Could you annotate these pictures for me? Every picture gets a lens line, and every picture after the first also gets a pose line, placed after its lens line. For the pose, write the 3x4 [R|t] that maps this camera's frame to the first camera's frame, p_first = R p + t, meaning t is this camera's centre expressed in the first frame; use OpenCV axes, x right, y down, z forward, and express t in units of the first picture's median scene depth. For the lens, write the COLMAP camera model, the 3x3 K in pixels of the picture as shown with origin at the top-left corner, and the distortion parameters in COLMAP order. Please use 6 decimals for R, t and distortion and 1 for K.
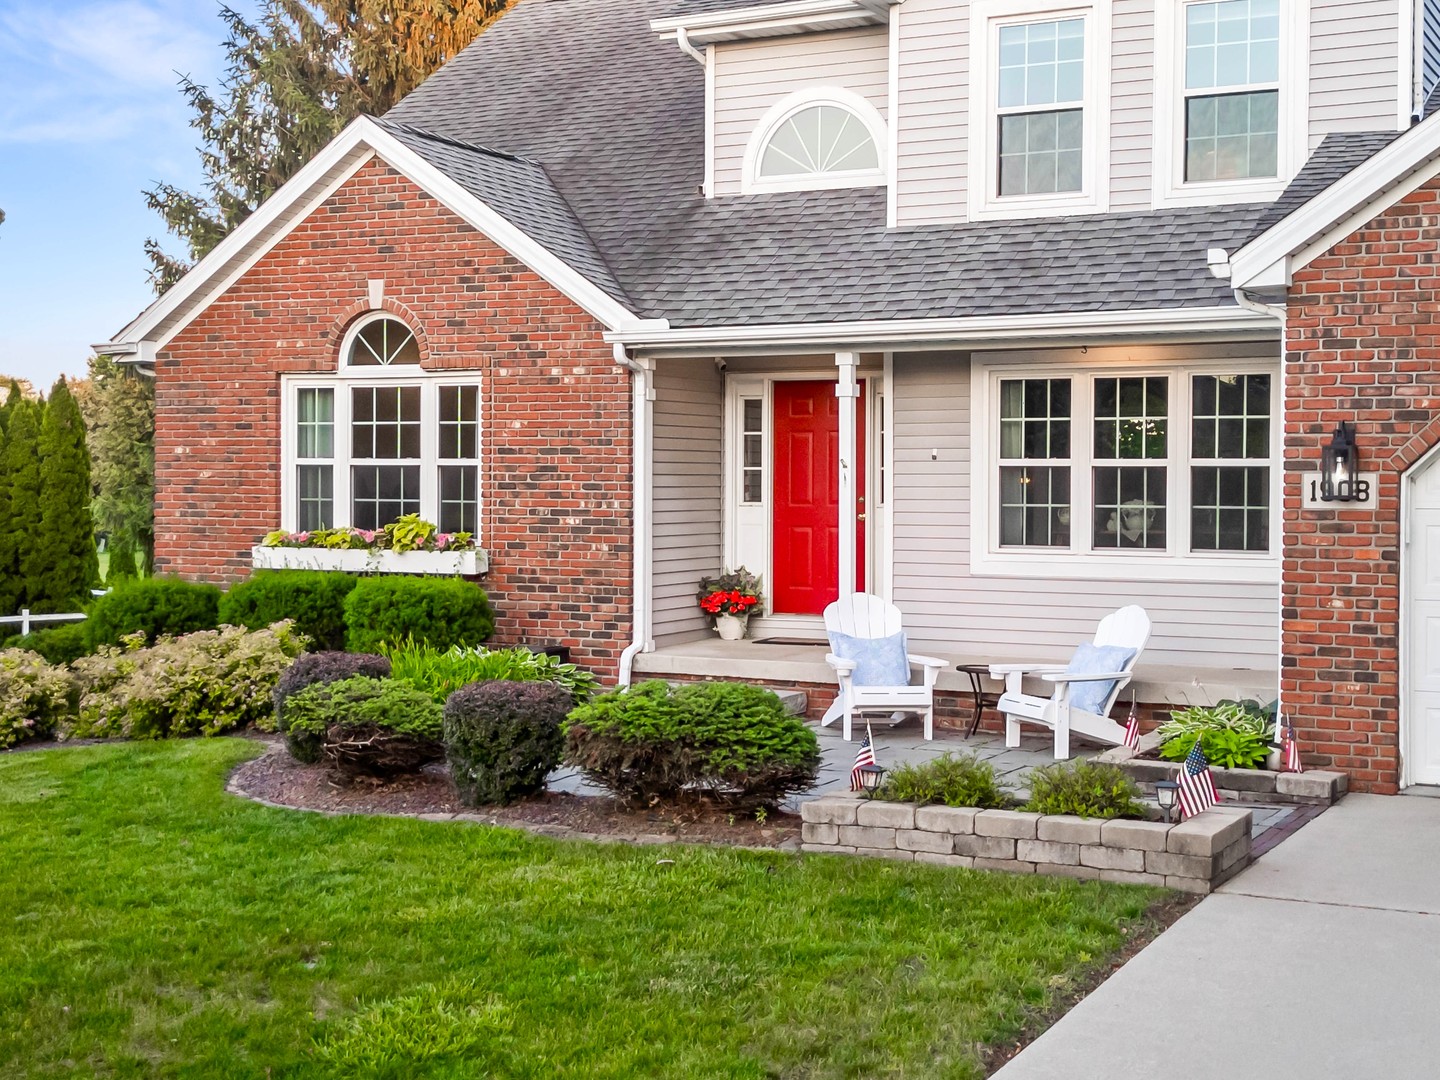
lens RADIAL K [[2114.6, 0, 719.9], [0, 2114.6, 506.4], [0, 0, 1]] dist [0.108174, -0.071186]
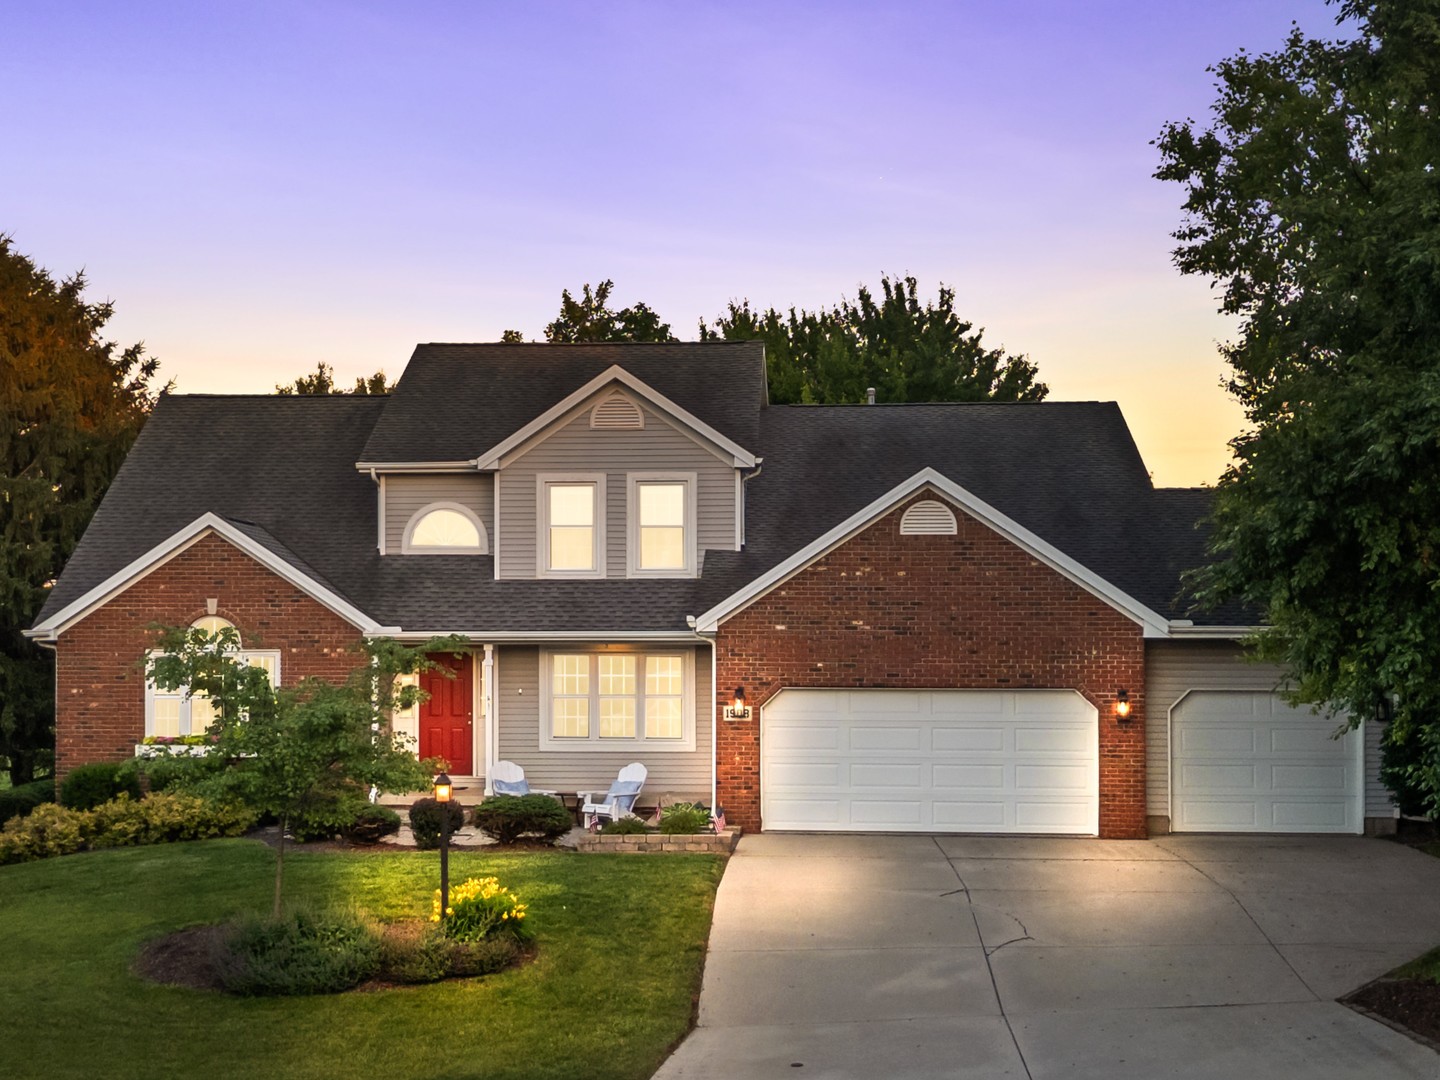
lens RADIAL K [[2114.6, 0, 719.9], [0, 2114.6, 506.4], [0, 0, 1]] dist [0.108174, -0.071186]
pose [[0.918433, 0.026599, 0.394682, -0.568165], [0.007064, 0.996475, -0.083592, -0.033087], [-0.395514, 0.079562, 0.915008, -1.022113]]
